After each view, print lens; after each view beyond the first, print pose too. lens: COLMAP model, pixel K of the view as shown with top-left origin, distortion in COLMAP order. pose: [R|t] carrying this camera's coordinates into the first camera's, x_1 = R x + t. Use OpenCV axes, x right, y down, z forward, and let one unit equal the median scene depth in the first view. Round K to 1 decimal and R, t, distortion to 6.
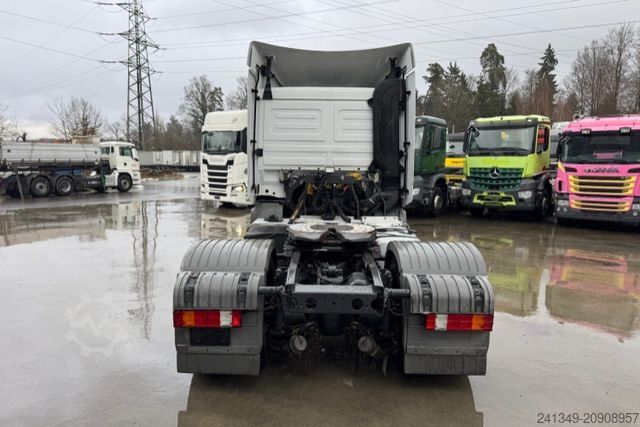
lens RADIAL K [[444.7, 0, 324.0], [0, 444.7, 217.3], [0, 0, 1]] dist [0.039381, -0.034915]
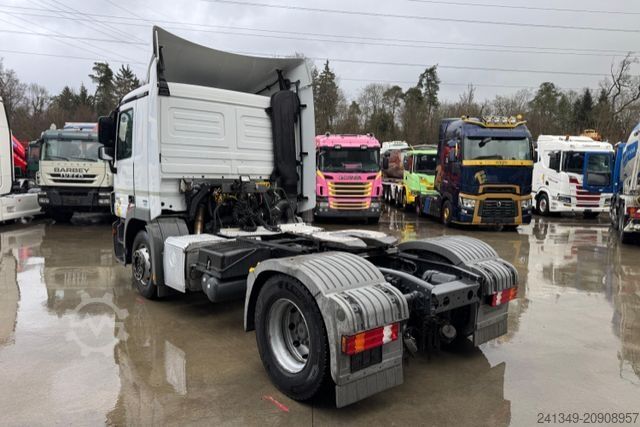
lens RADIAL K [[444.7, 0, 319.2], [0, 444.7, 217.2], [0, 0, 1]] dist [0.039381, -0.034915]
pose [[0.764025, -0.062794, 0.642123, -0.206453], [0.072853, 0.997284, 0.010842, -0.010016], [-0.641060, 0.038497, 0.766525, 0.075819]]
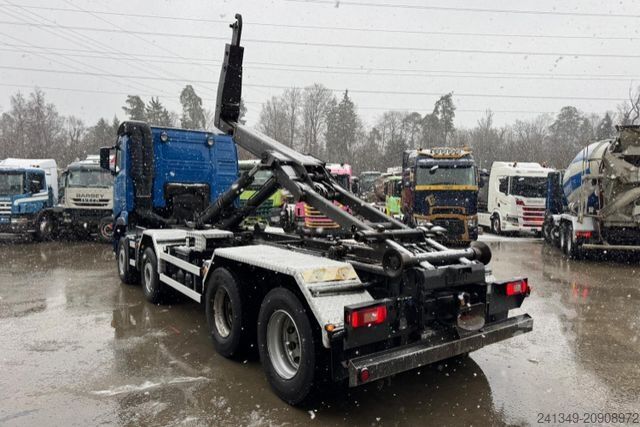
lens RADIAL K [[444.7, 0, 321.5], [0, 444.7, 219.1], [0, 0, 1]] dist [0.039381, -0.034915]
pose [[0.798070, -0.031384, 0.601746, -0.212529], [0.072549, 0.996383, -0.044251, 0.015873], [-0.598181, 0.078971, 0.797461, -0.127083]]
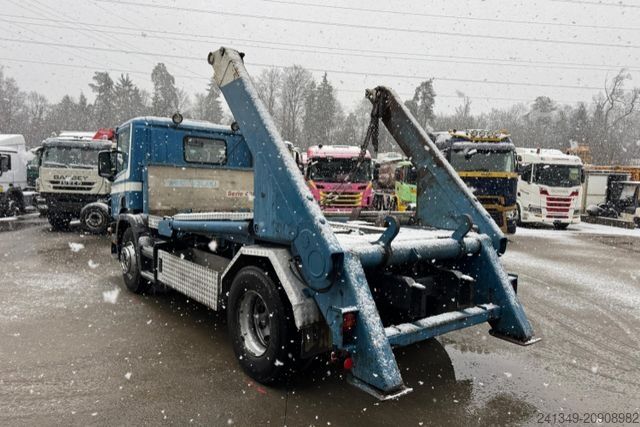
lens RADIAL K [[444.7, 0, 319.6], [0, 444.7, 214.4], [0, 0, 1]] dist [0.039381, -0.034915]
pose [[0.759906, -0.036672, 0.648997, -0.215716], [0.063383, 0.997830, -0.017832, -0.005479], [-0.646935, 0.054686, 0.760582, 0.046493]]
